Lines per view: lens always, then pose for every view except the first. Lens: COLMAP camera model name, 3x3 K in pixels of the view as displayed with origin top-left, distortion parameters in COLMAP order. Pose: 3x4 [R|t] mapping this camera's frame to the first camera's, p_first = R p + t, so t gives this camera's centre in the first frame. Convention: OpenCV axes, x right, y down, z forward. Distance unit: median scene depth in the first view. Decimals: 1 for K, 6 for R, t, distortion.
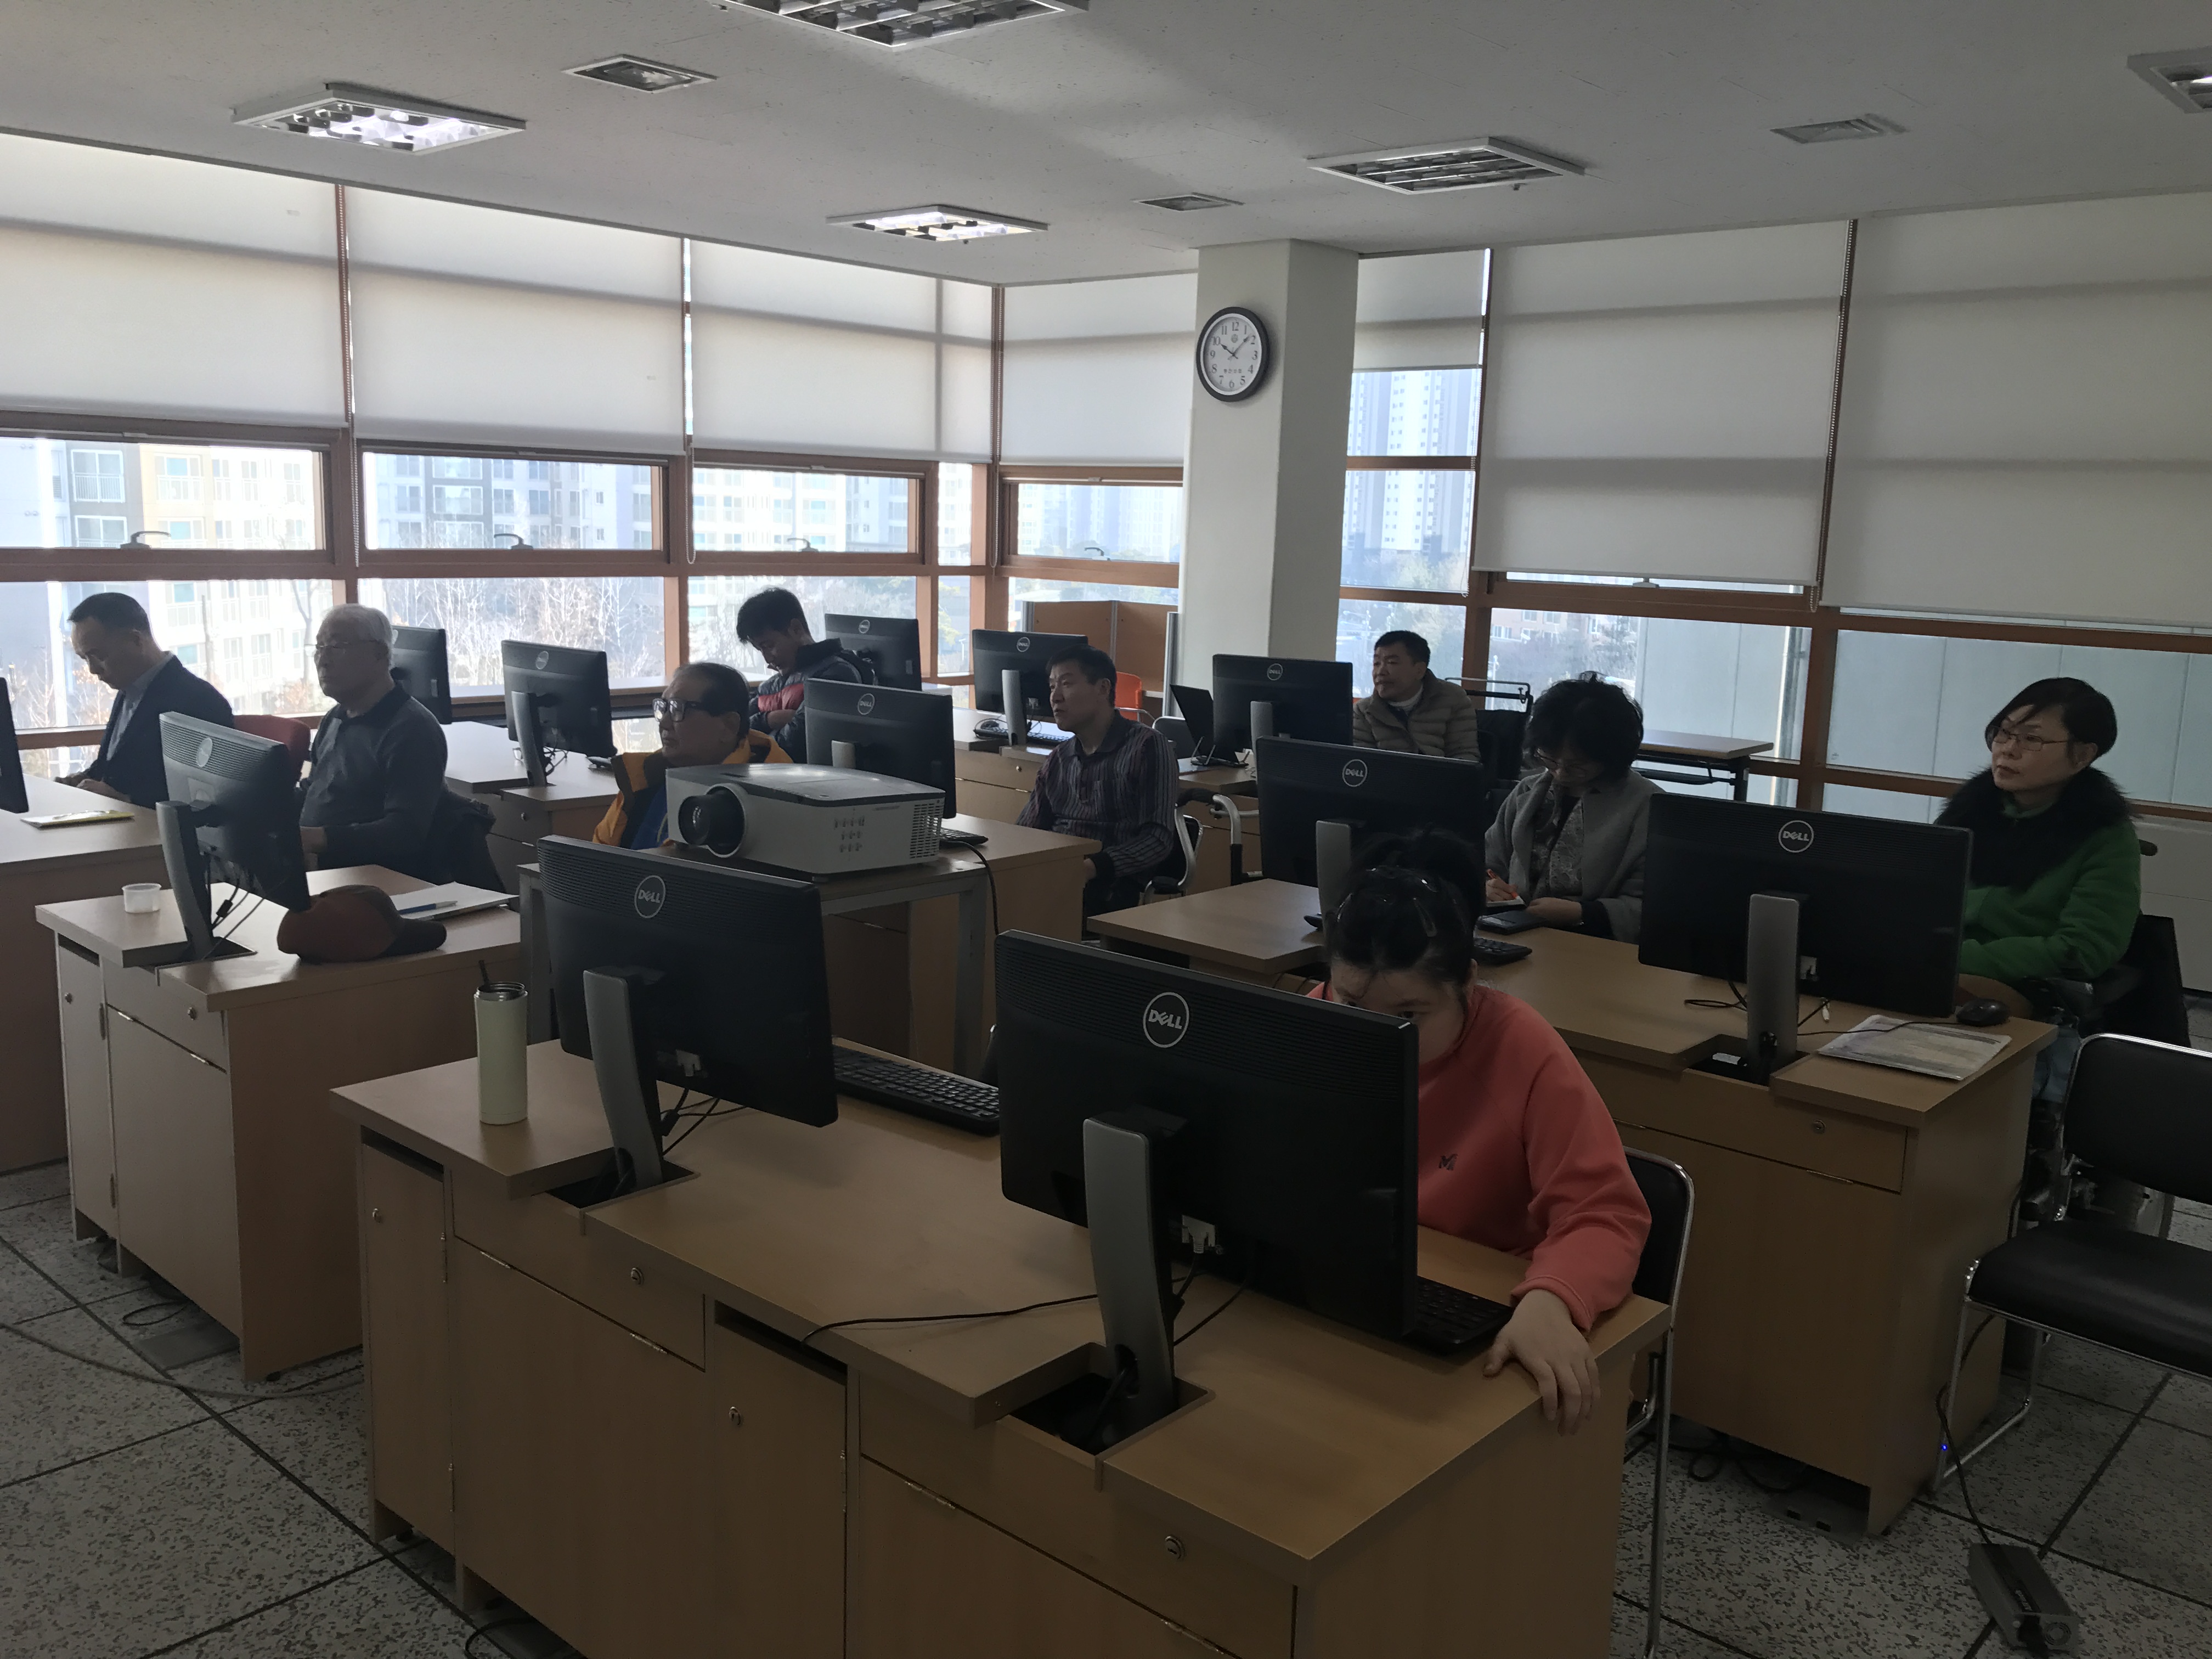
lens RADIAL K [[1832.1, 0, 1119.3], [0, 1832.1, 834.2], [0, 0, 1]] dist [-0.000670, -0.002364]
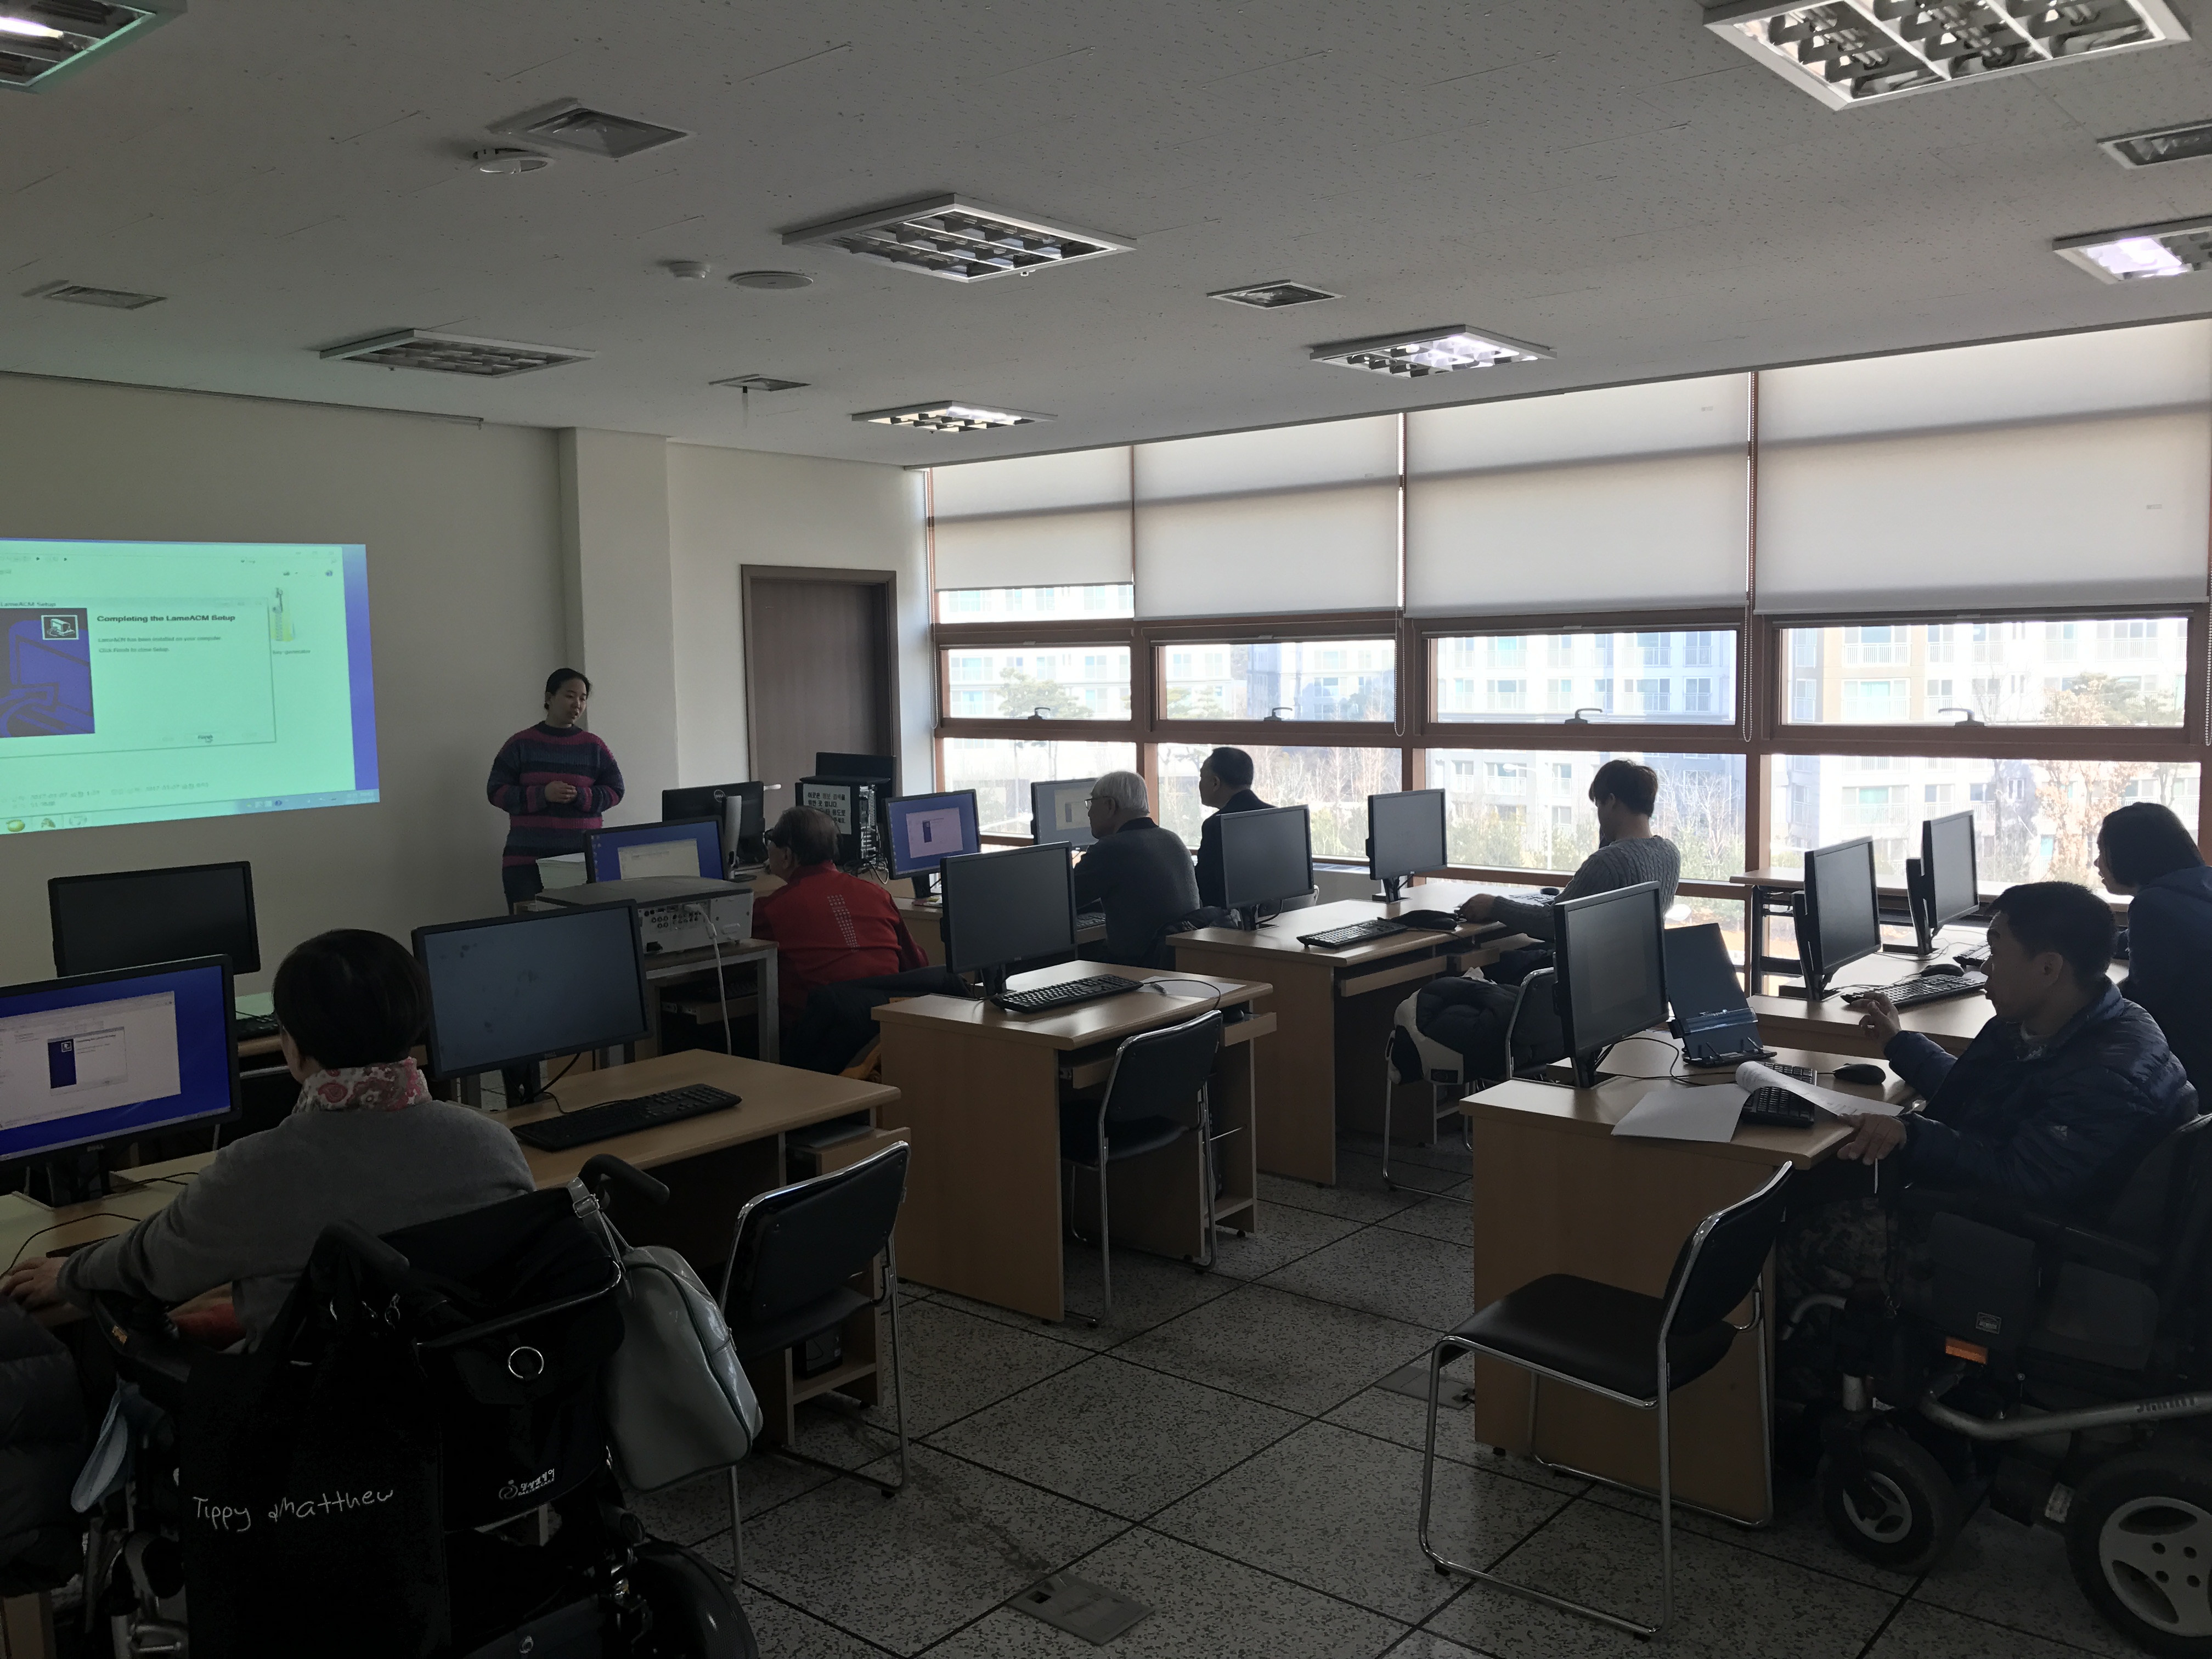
lens RADIAL K [[1832.1, 0, 1119.8], [0, 1832.1, 824.6], [0, 0, 1]] dist [-0.000670, -0.002364]
pose [[0.032342, 0.052224, -0.998112, 0.725892], [-0.159234, 0.986148, 0.046439, -0.117620], [0.986711, 0.157431, 0.040210, 0.793333]]
